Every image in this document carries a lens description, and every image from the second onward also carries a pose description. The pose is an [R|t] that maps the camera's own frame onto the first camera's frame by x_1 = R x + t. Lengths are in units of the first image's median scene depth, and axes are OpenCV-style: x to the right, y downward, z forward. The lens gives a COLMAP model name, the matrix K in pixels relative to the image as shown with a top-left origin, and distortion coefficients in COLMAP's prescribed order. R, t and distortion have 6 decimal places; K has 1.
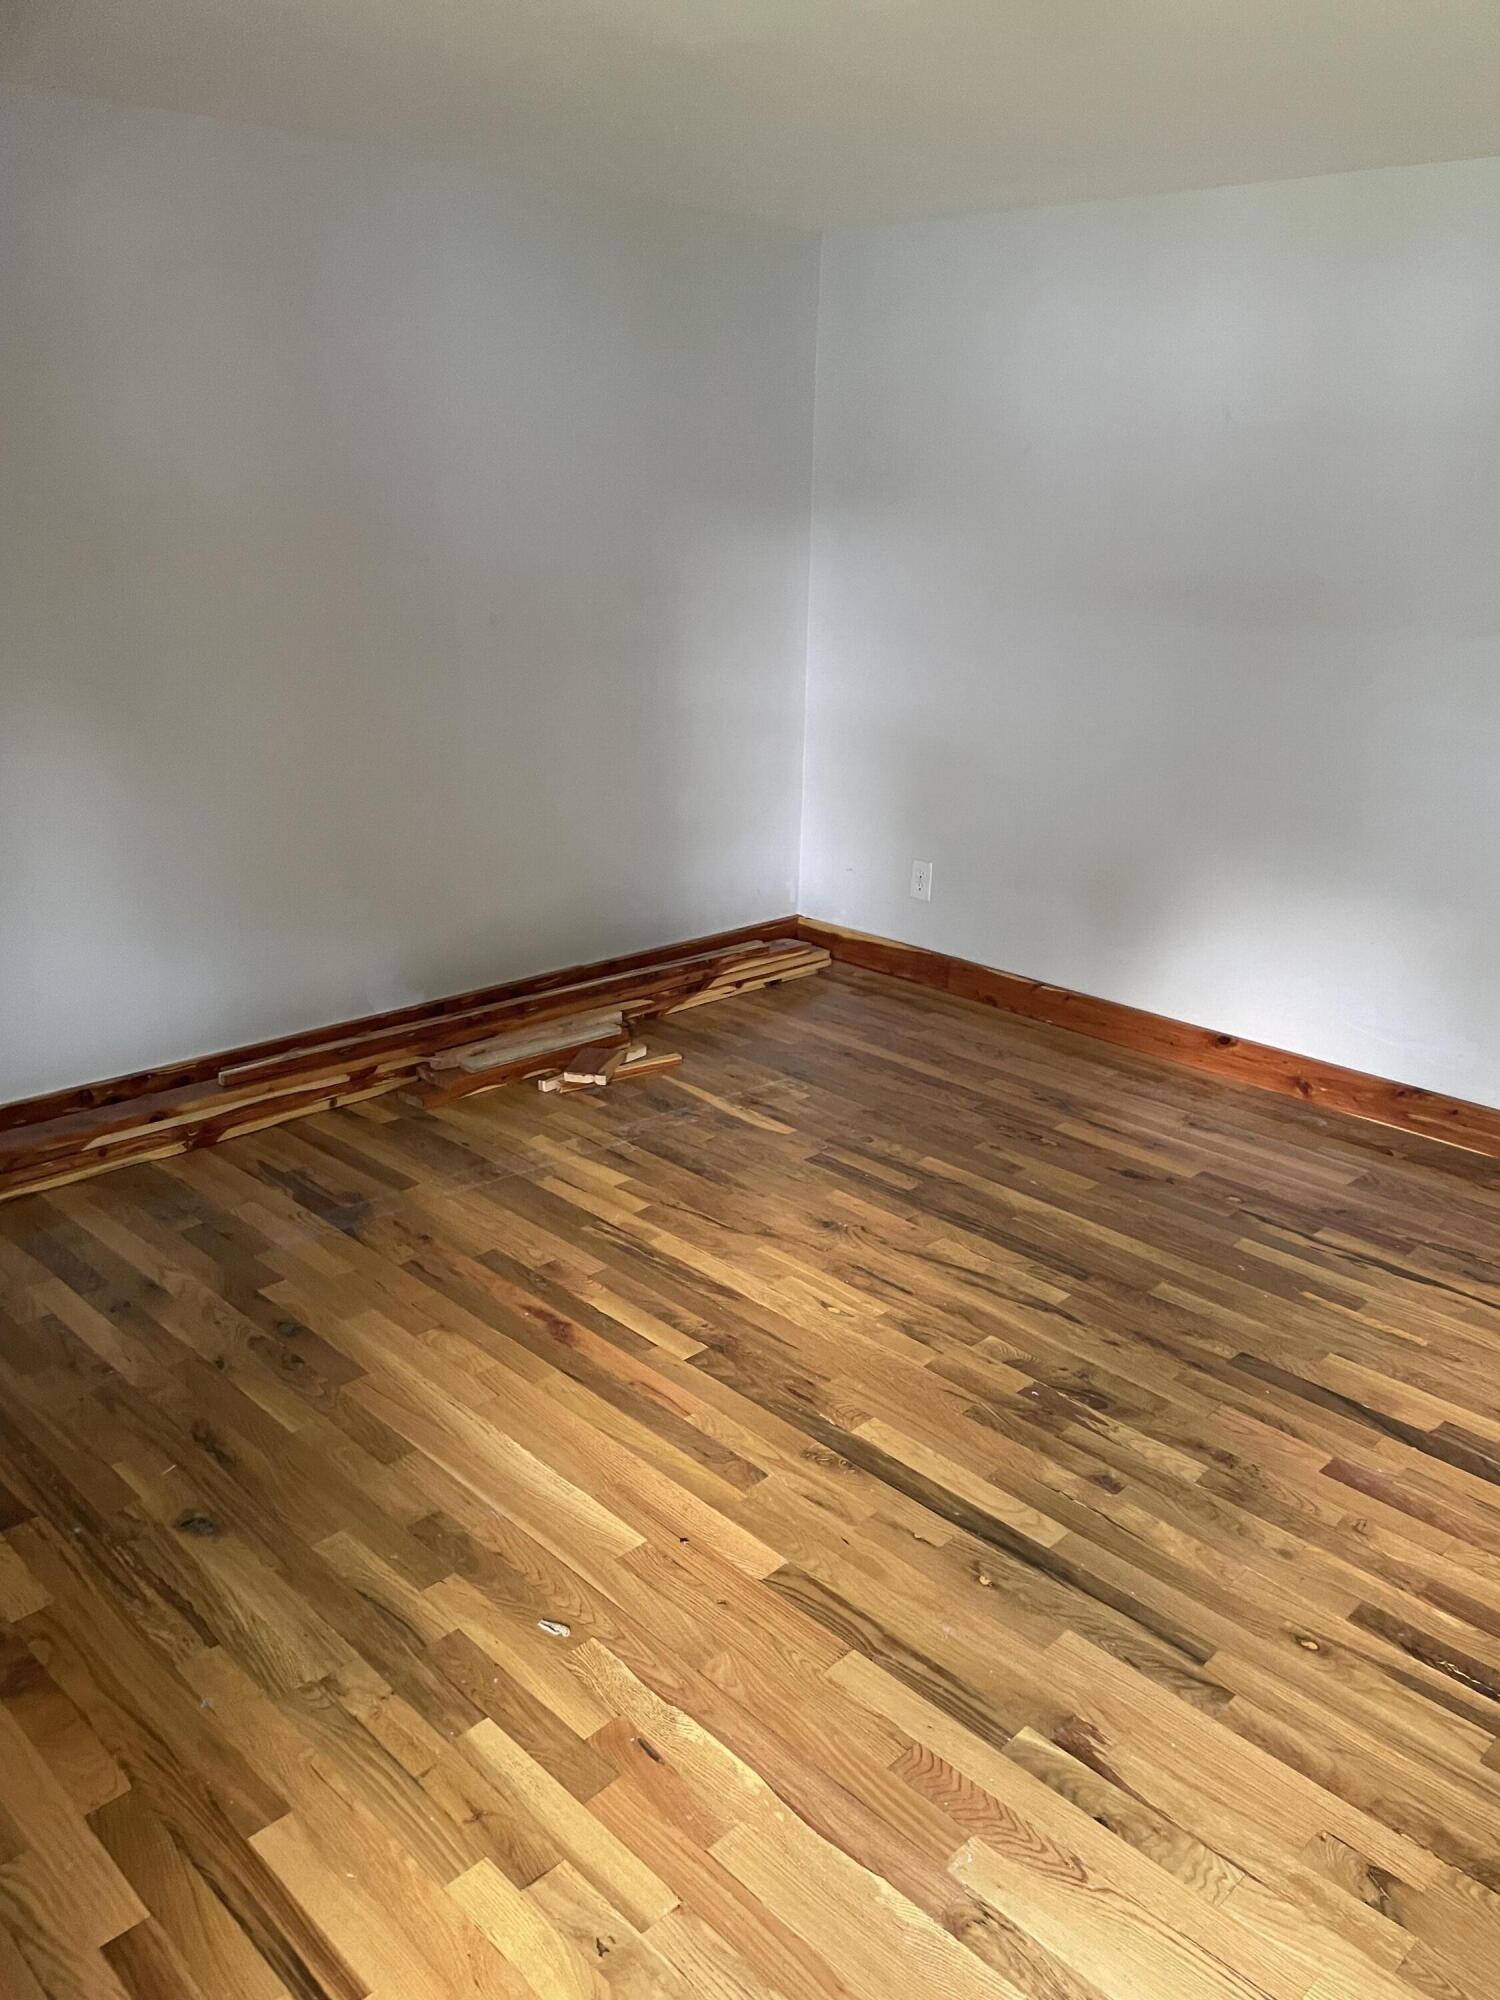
lens RADIAL K [[1509.9, 0, 780.5], [0, 1509.9, 998.2], [0, 0, 1]] dist [0.085783, -0.106891]
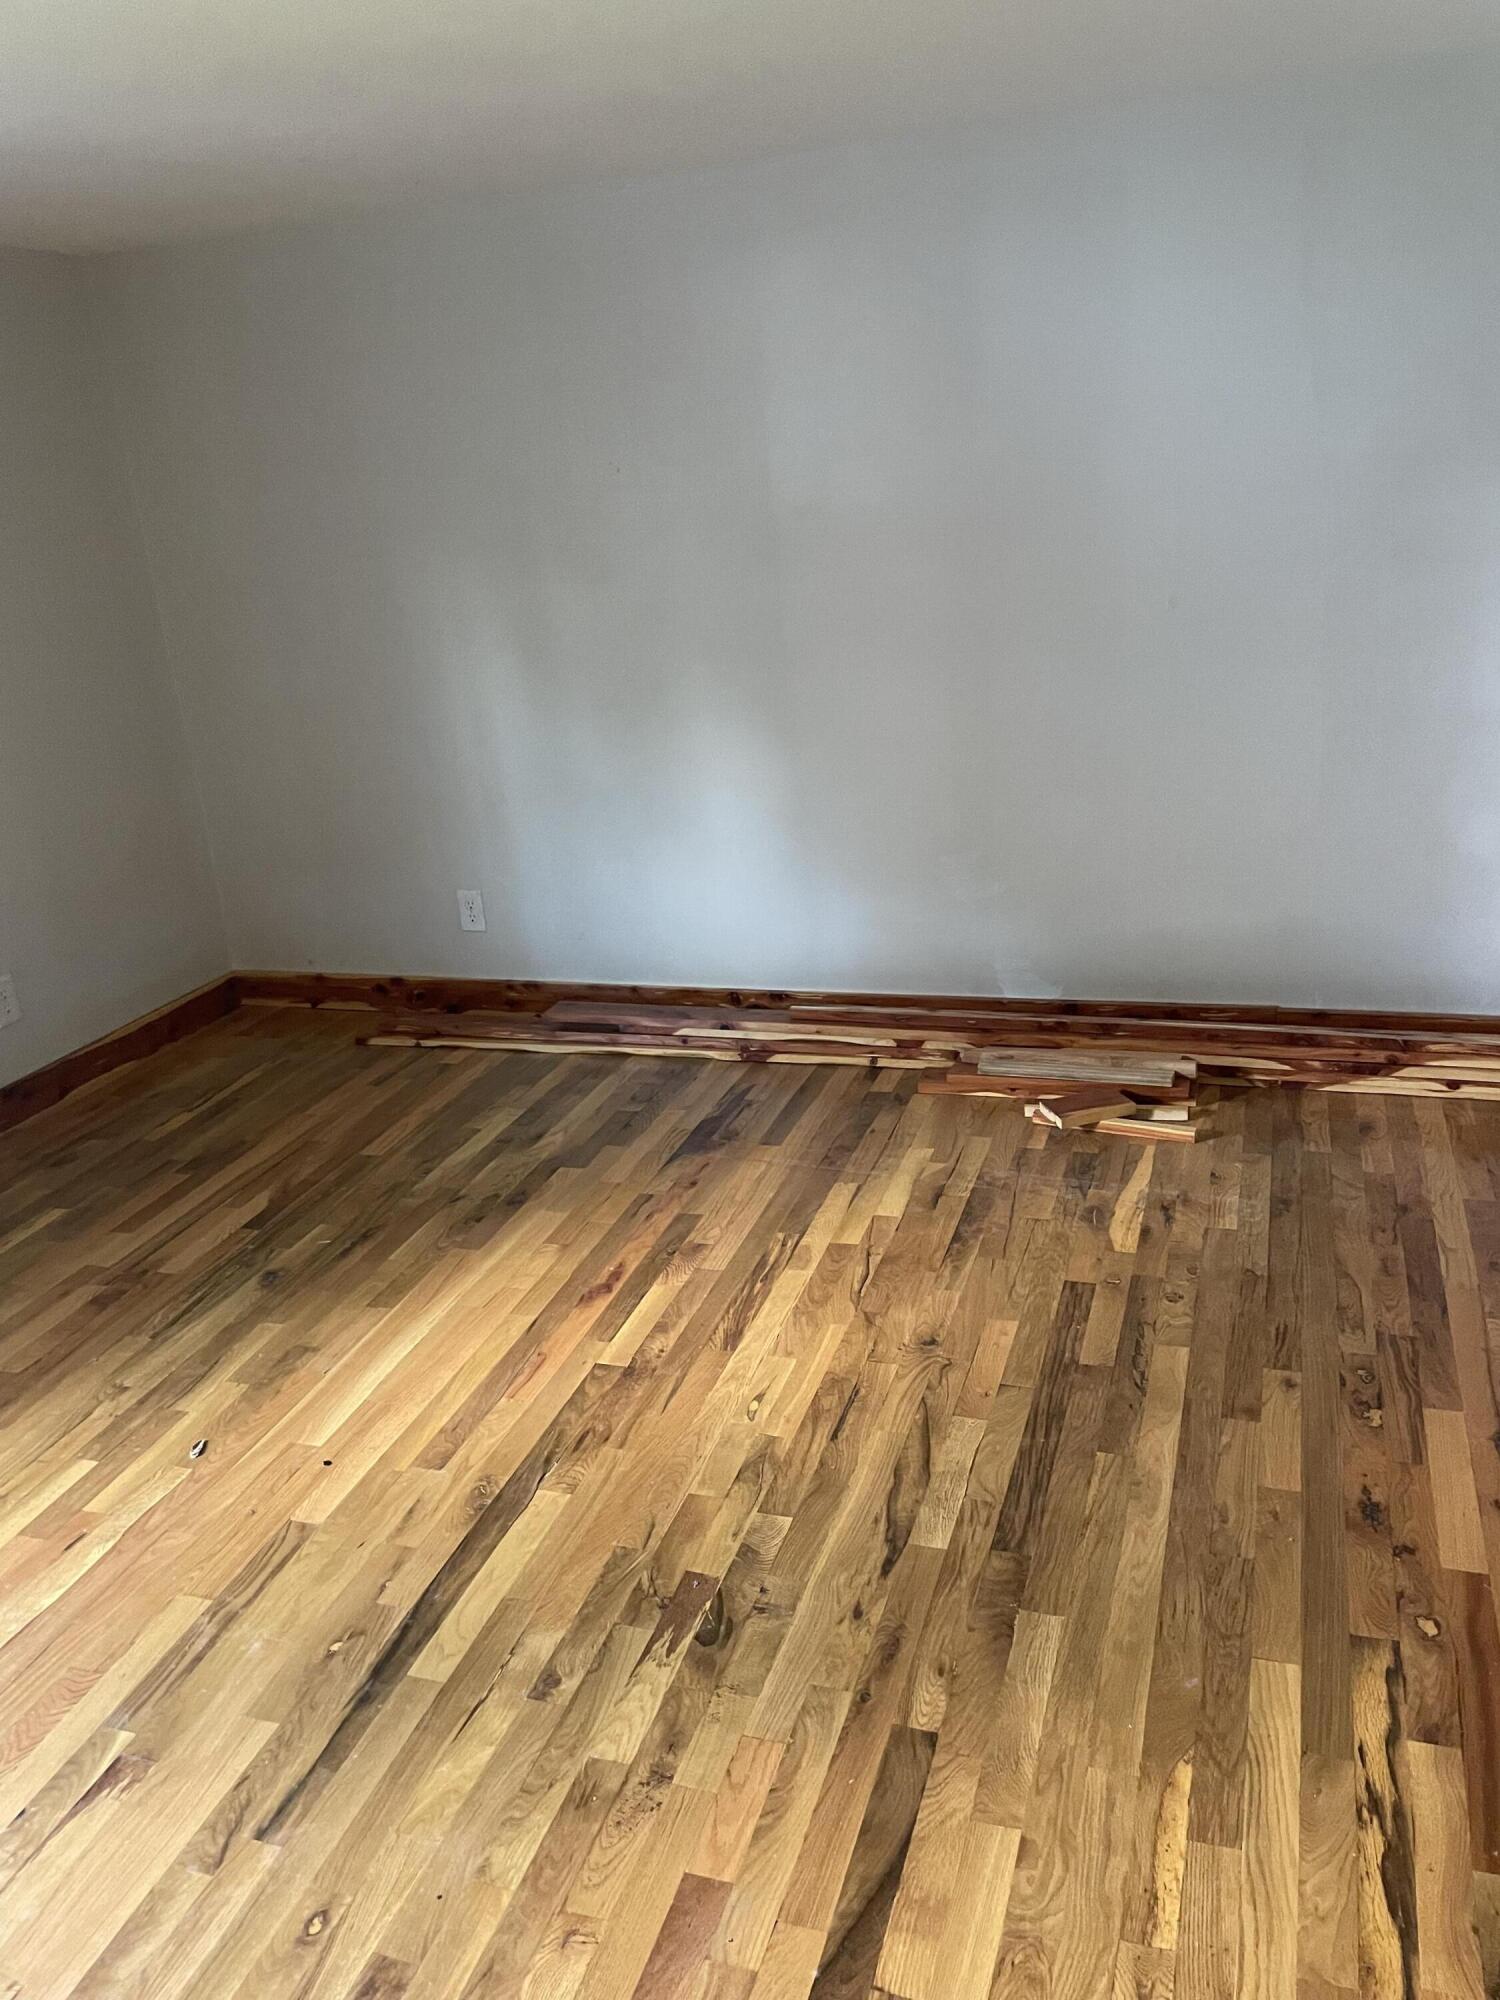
lens RADIAL K [[1509.9, 0, 780.5], [0, 1509.9, 998.2], [0, 0, 1]] dist [0.085783, -0.106891]
pose [[0.435060, 0.238767, -0.868166, 0.745553], [-0.195829, 0.966210, 0.167597, -0.176458], [0.878848, 0.097098, 0.467117, 0.555536]]
